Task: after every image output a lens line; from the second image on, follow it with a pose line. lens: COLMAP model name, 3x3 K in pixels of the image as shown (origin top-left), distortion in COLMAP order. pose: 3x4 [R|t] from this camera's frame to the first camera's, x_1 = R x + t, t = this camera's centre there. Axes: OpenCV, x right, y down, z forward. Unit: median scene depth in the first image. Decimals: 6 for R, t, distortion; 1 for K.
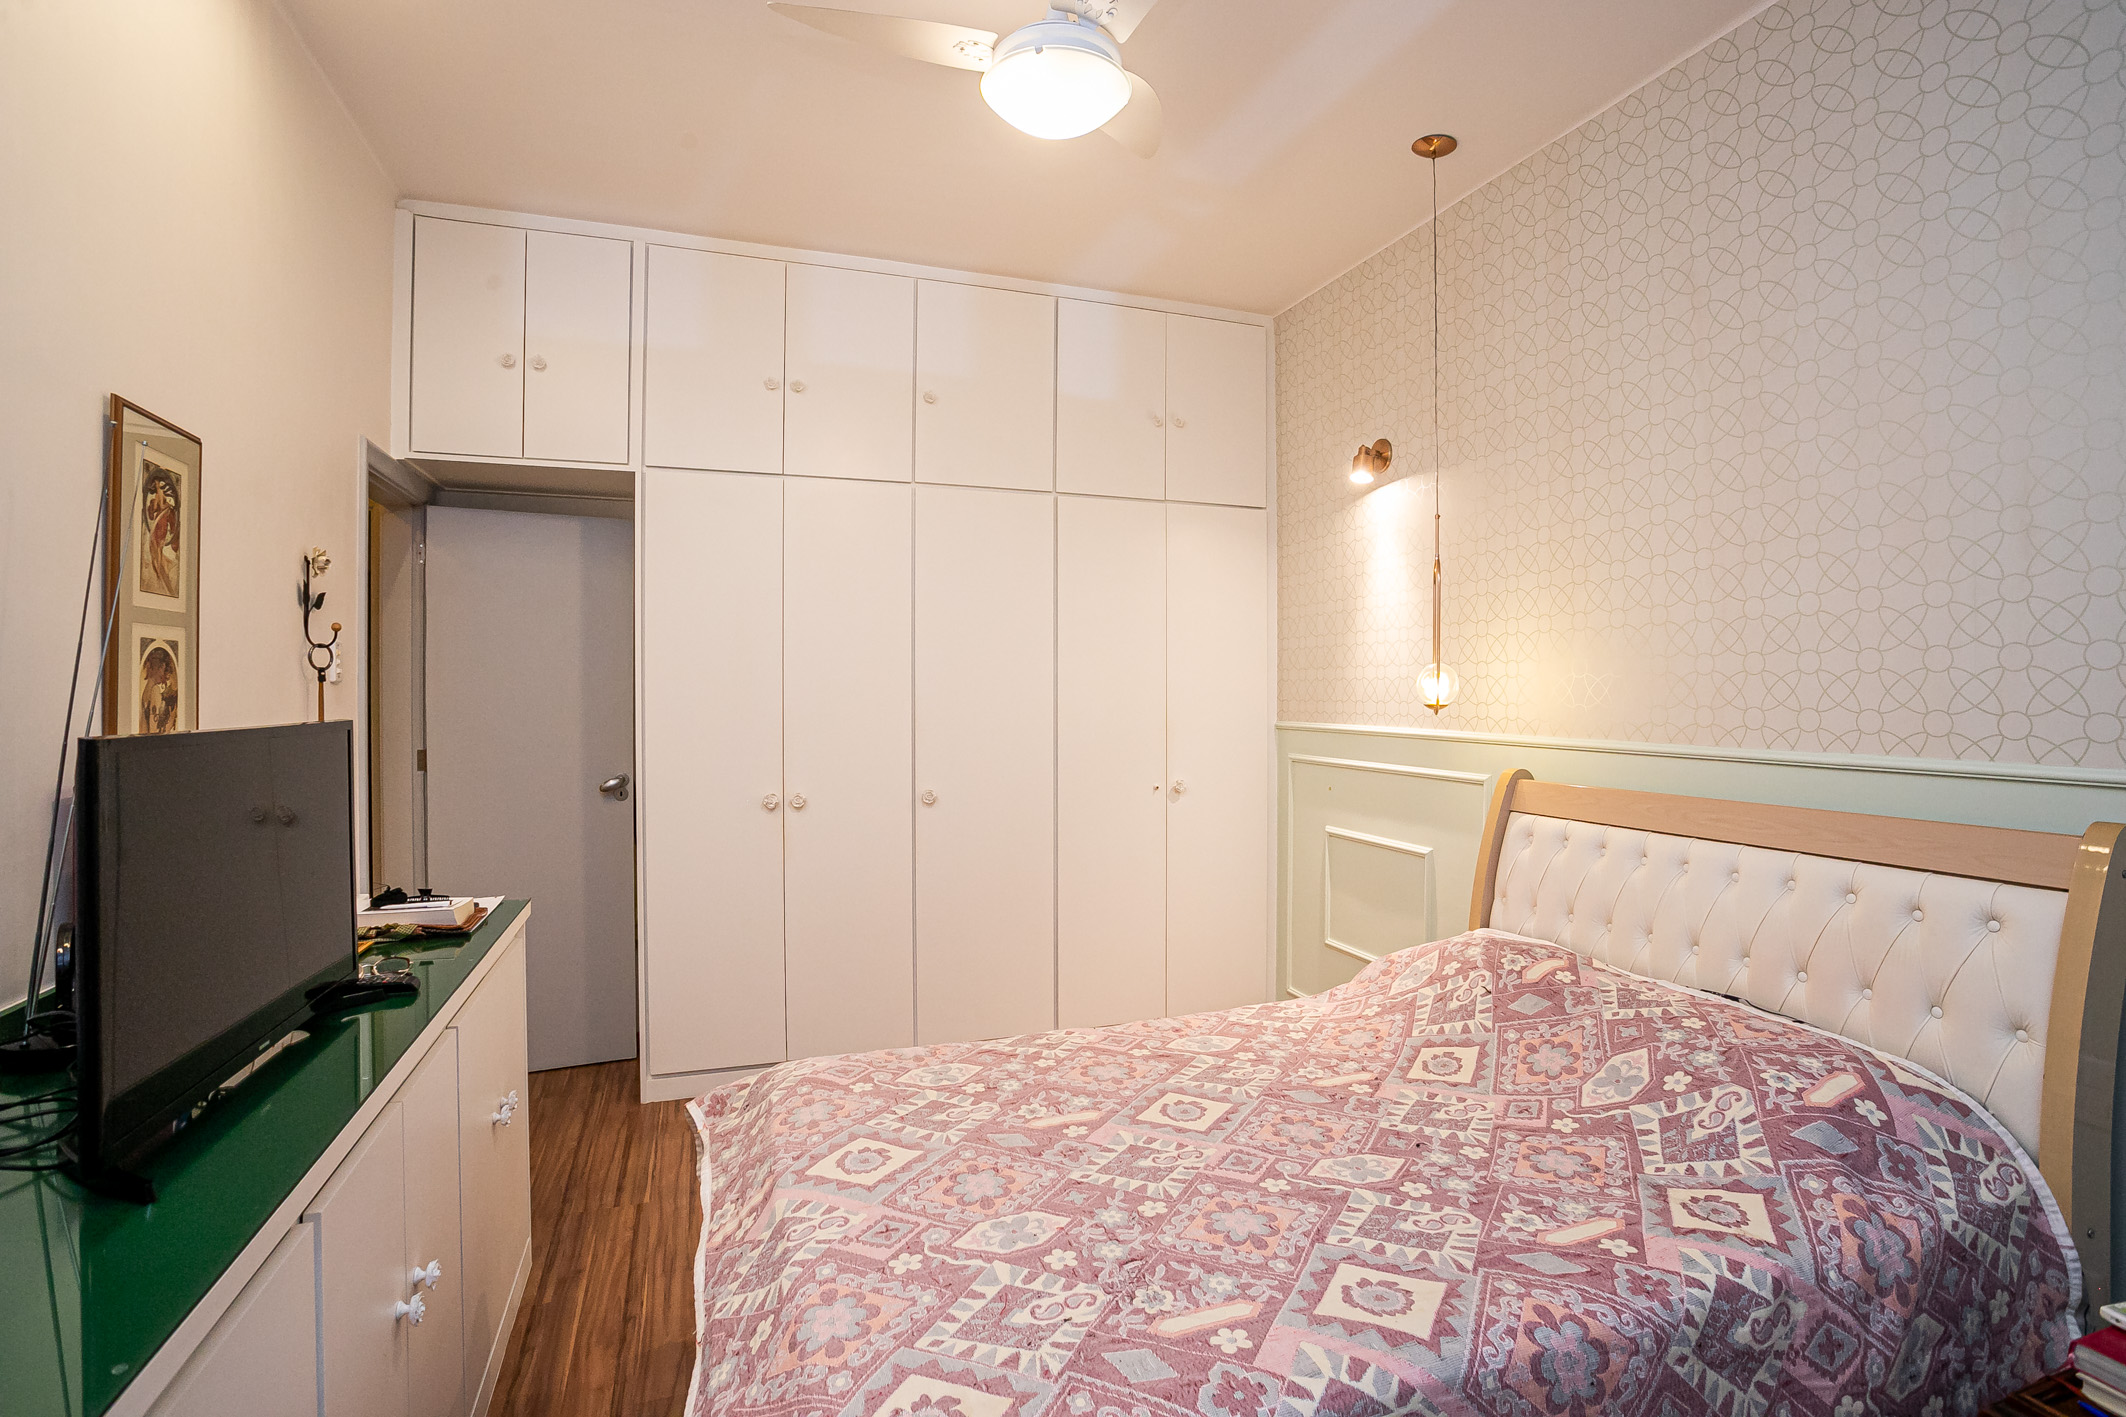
lens RADIAL K [[1055.2, 0, 1104.1], [0, 1055.2, 680.8], [0, 0, 1]] dist [-0.070841, 0.032275]
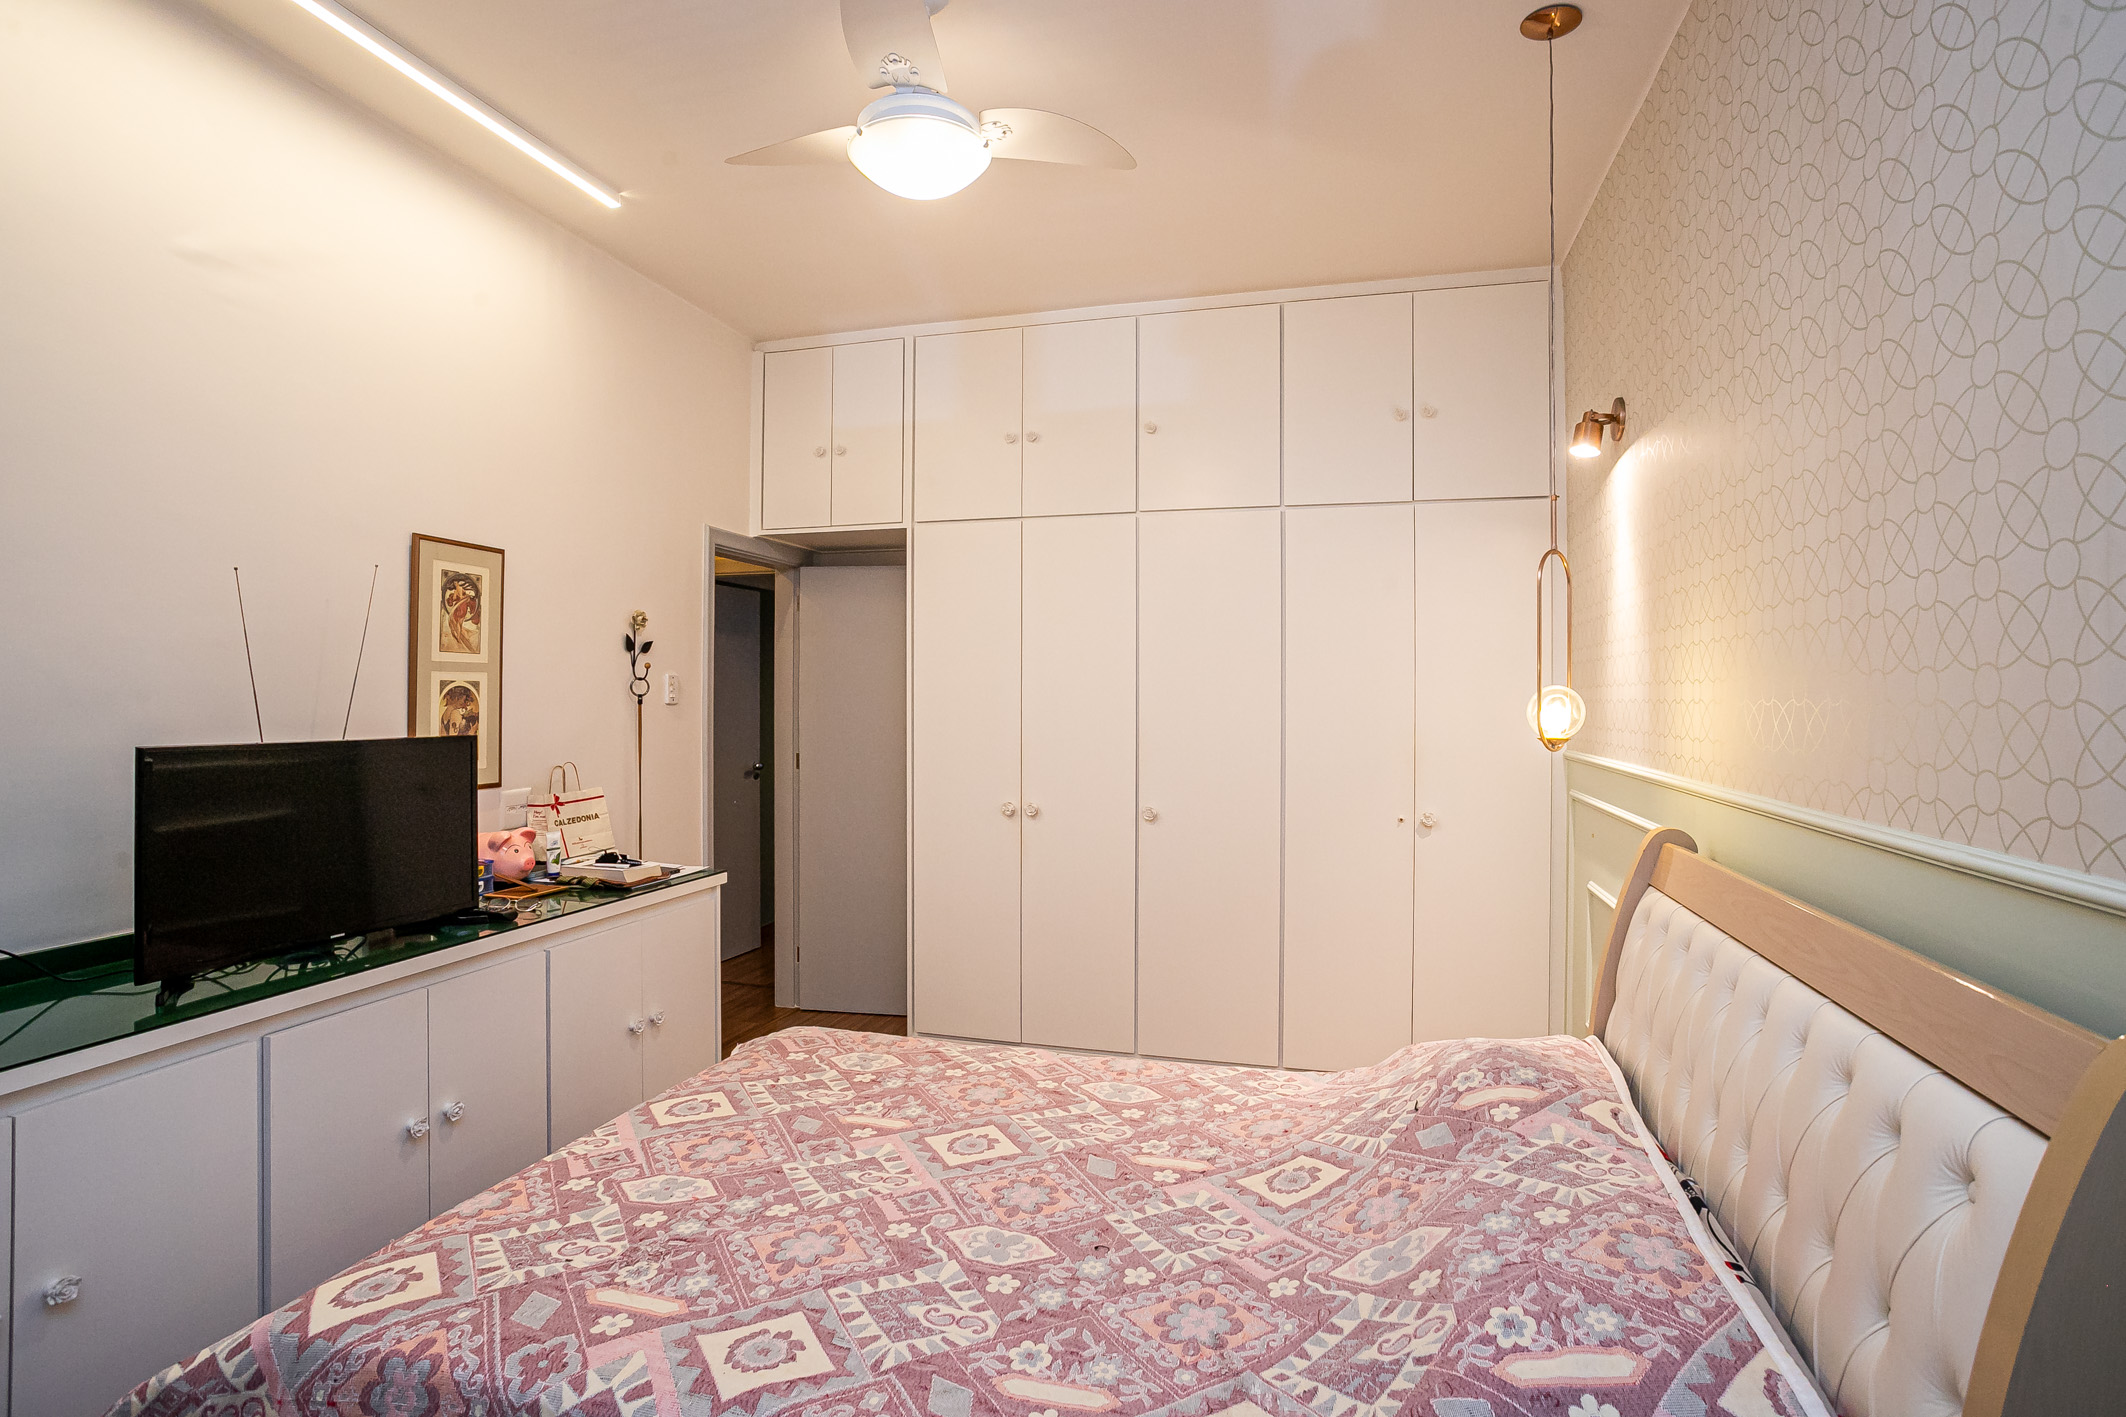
lens RADIAL K [[1026.5, 0, 1064.0], [0, 1026.5, 690.1], [0, 0, 1]] dist [-0.062800, 0.030612]
pose [[0.805654, -0.002773, -0.592381, 0.751419], [0.002379, 0.999996, -0.001446, -0.021023], [0.592382, -0.000245, 0.805657, 0.281677]]
